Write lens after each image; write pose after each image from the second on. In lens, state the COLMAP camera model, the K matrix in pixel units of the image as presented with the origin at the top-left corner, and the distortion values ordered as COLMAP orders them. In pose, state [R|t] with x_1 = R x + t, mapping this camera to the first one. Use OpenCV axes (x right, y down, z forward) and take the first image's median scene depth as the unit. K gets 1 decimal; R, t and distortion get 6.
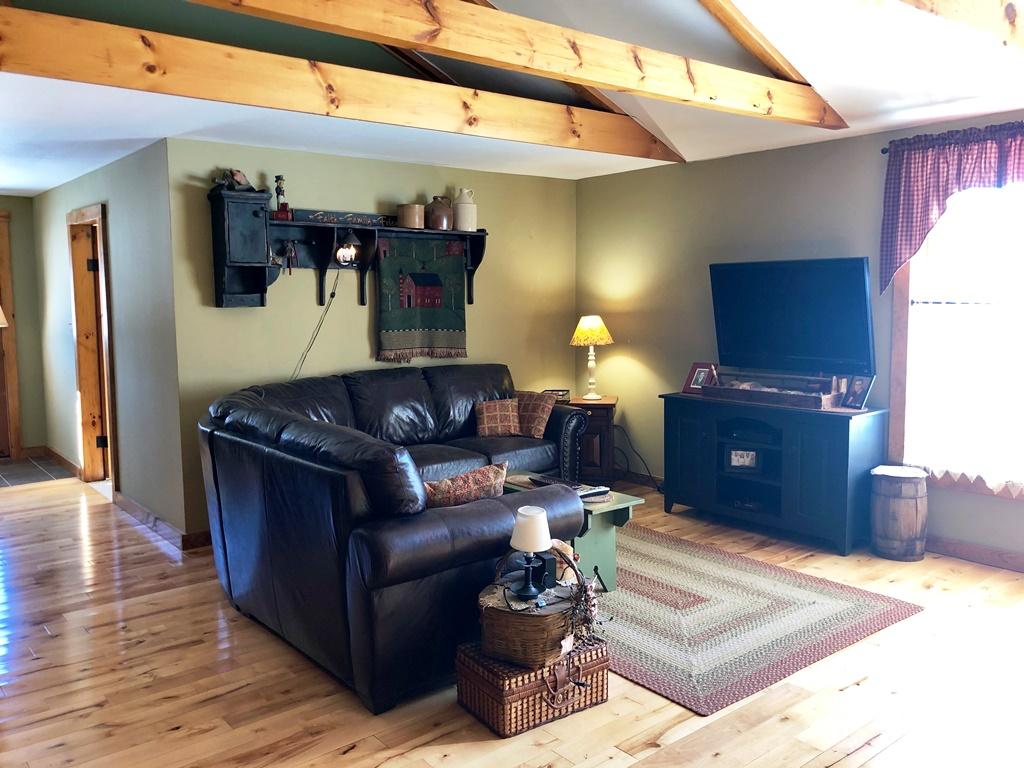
lens RADIAL K [[852.0, 0, 512.0], [0, 852.0, 384.0], [0, 0, 1]] dist [-0.002263, -0.003458]
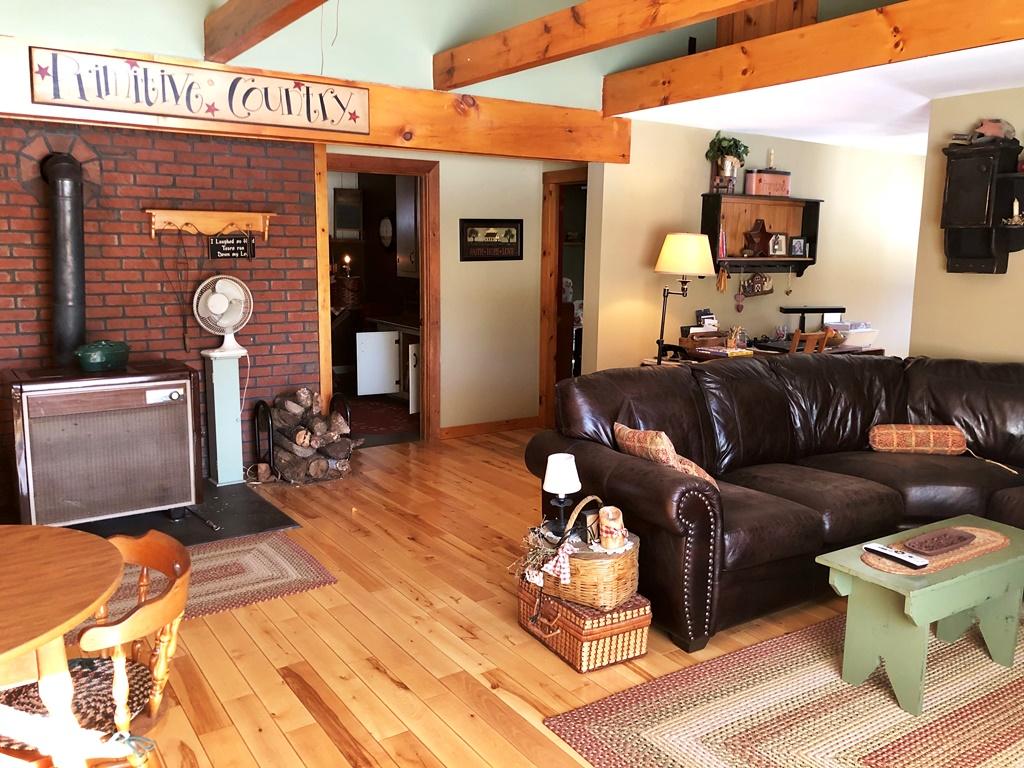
lens RADIAL K [[852.0, 0, 512.0], [0, 852.0, 384.0], [0, 0, 1]] dist [-0.002263, -0.003458]
pose [[-0.106575, 0.178485, -0.978154, 1.035823], [-0.095002, 0.977428, 0.188704, -0.148089], [0.989756, 0.113037, -0.087213, 0.948379]]
